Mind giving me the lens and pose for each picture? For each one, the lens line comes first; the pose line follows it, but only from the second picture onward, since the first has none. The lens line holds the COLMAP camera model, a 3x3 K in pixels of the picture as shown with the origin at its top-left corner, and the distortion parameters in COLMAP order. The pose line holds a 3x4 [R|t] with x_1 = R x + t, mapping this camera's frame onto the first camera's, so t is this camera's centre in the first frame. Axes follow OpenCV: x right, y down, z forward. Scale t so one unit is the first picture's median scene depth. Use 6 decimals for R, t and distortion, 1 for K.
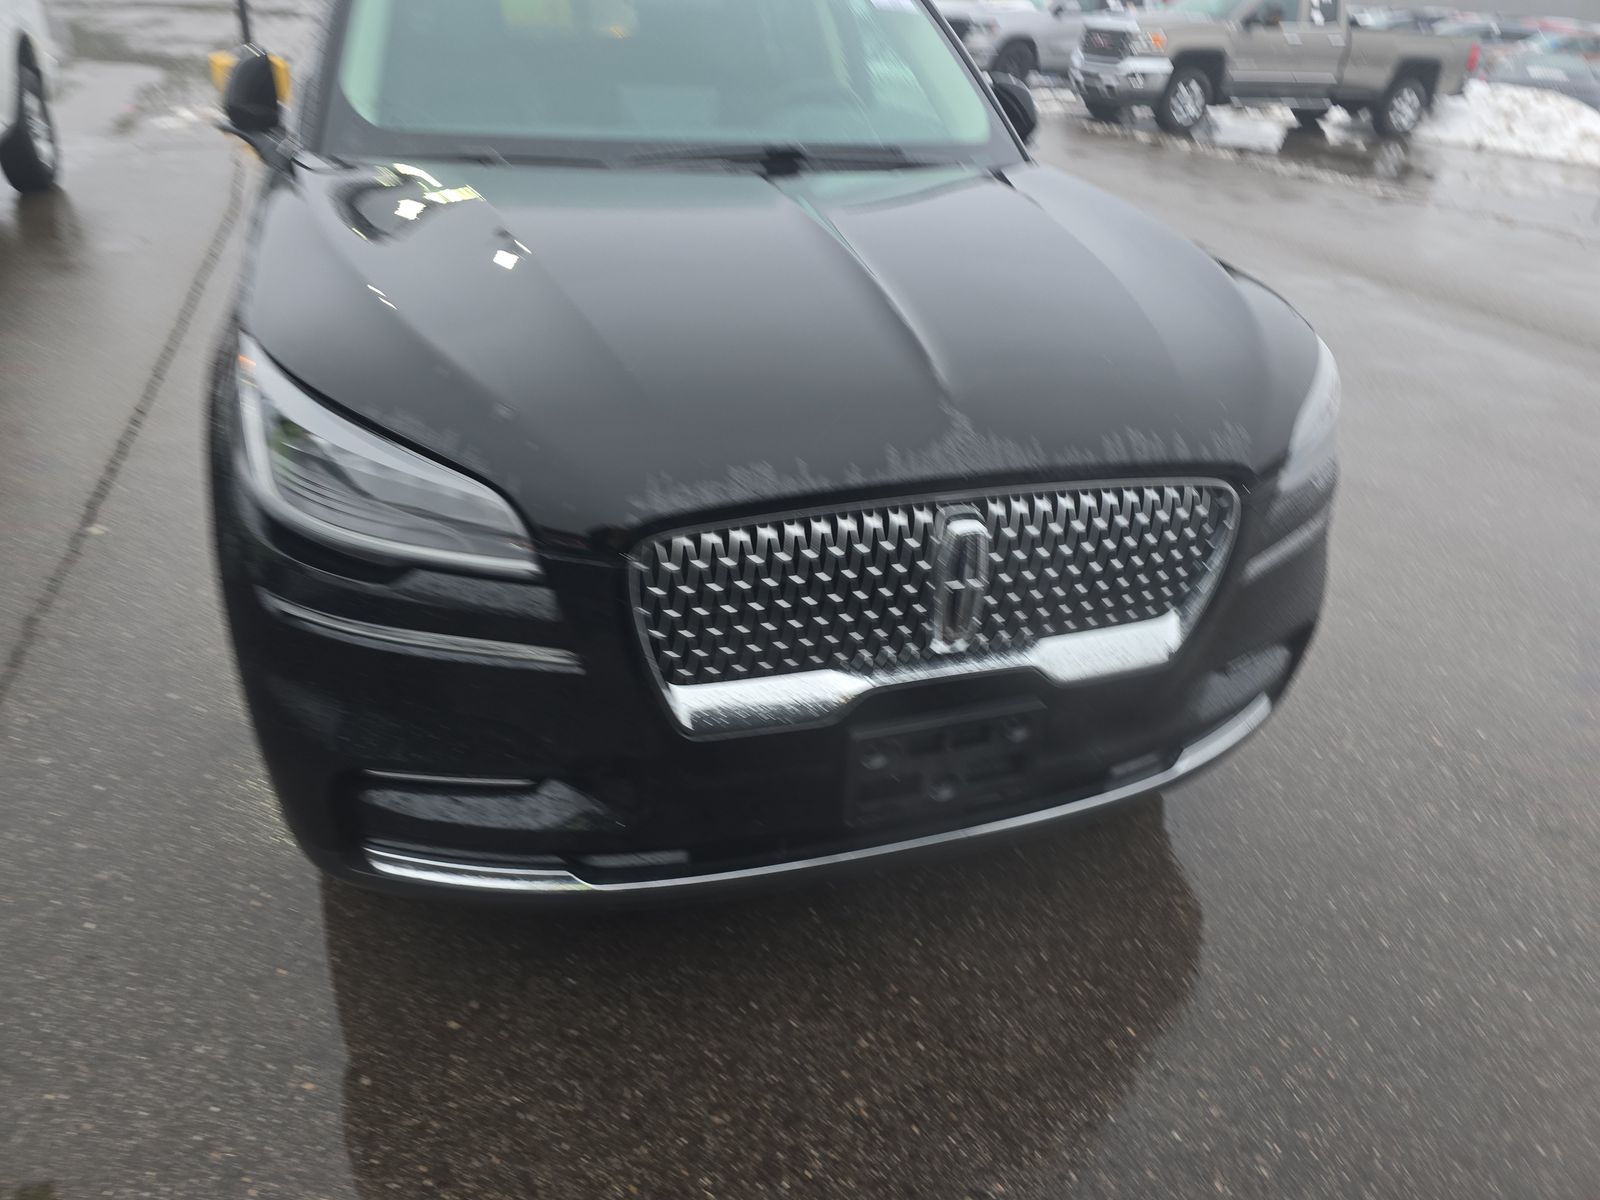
lens RADIAL K [[1074.8, 0, 802.4], [0, 1074.8, 595.1], [0, 0, 1]] dist [0.047780, -0.046713]
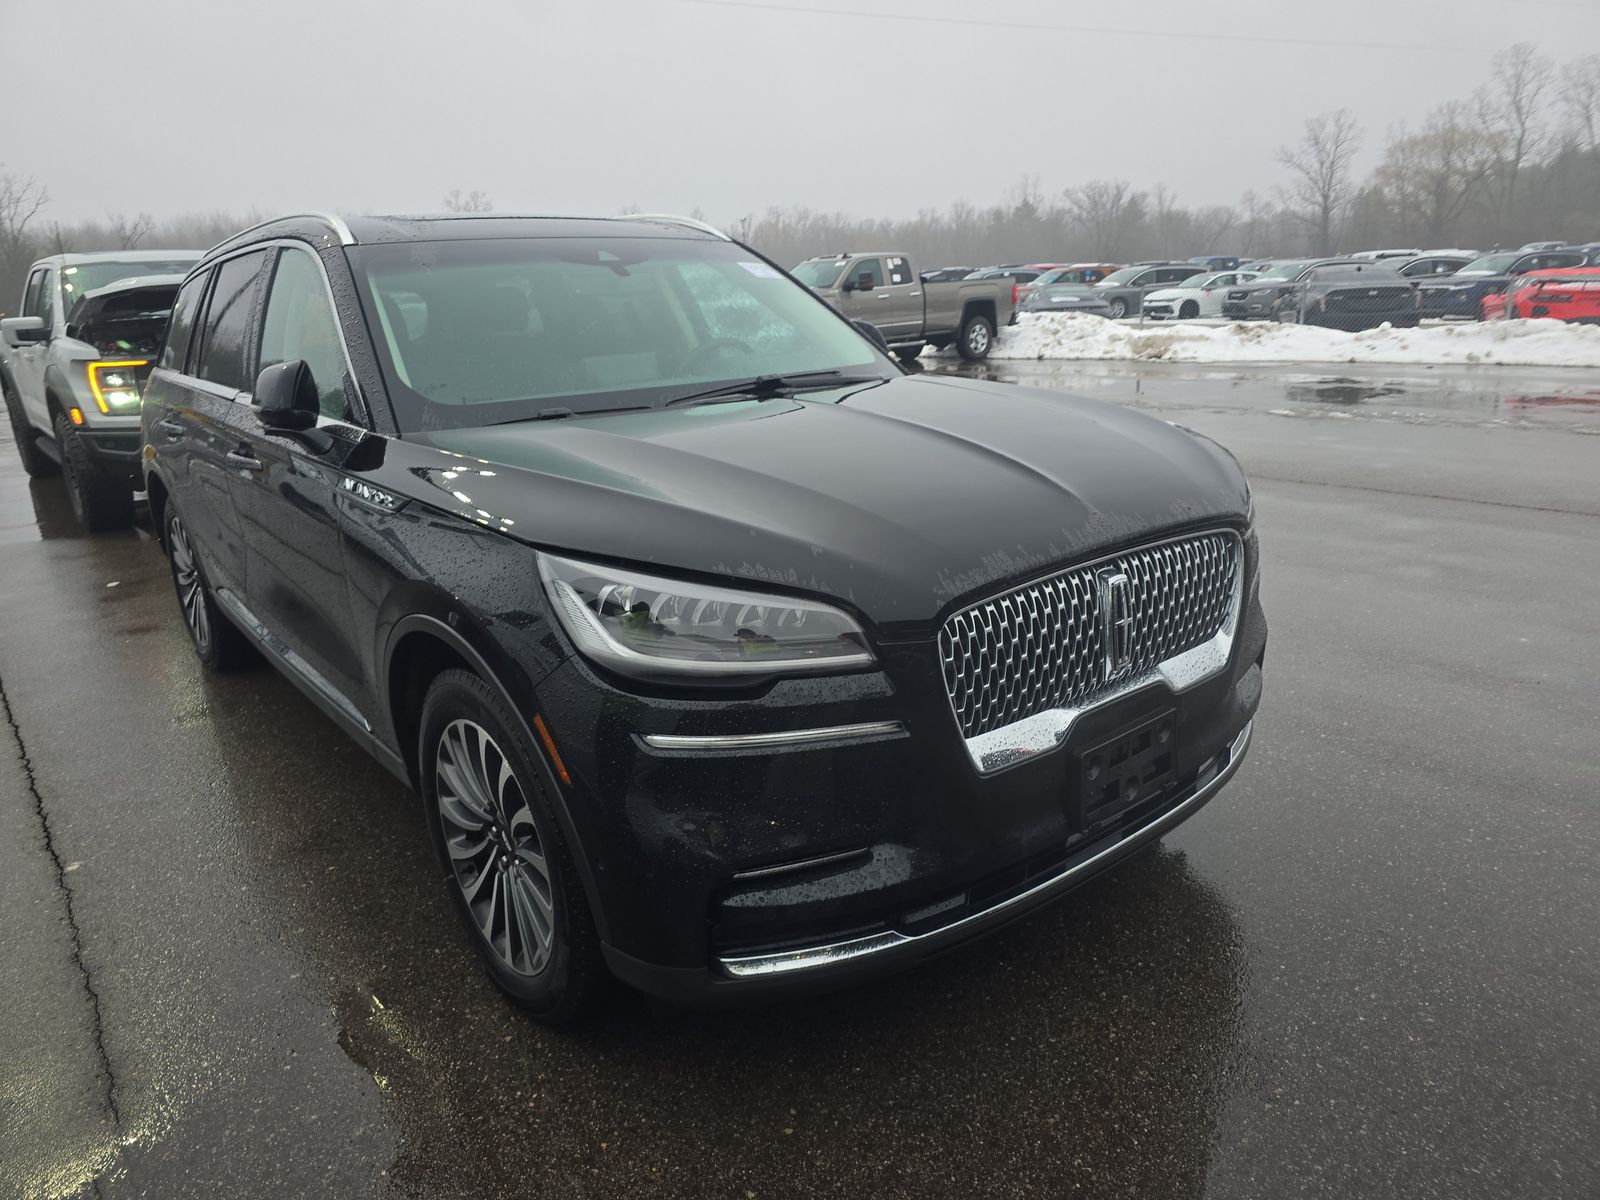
lens RADIAL K [[1074.8, 0, 794.8], [0, 1074.8, 603.5], [0, 0, 1]] dist [0.047780, -0.046713]
pose [[0.937732, -0.193215, 0.288663, -0.601897], [0.252908, 0.949425, -0.186090, 0.111980], [-0.238108, 0.247508, 0.939172, -0.175053]]
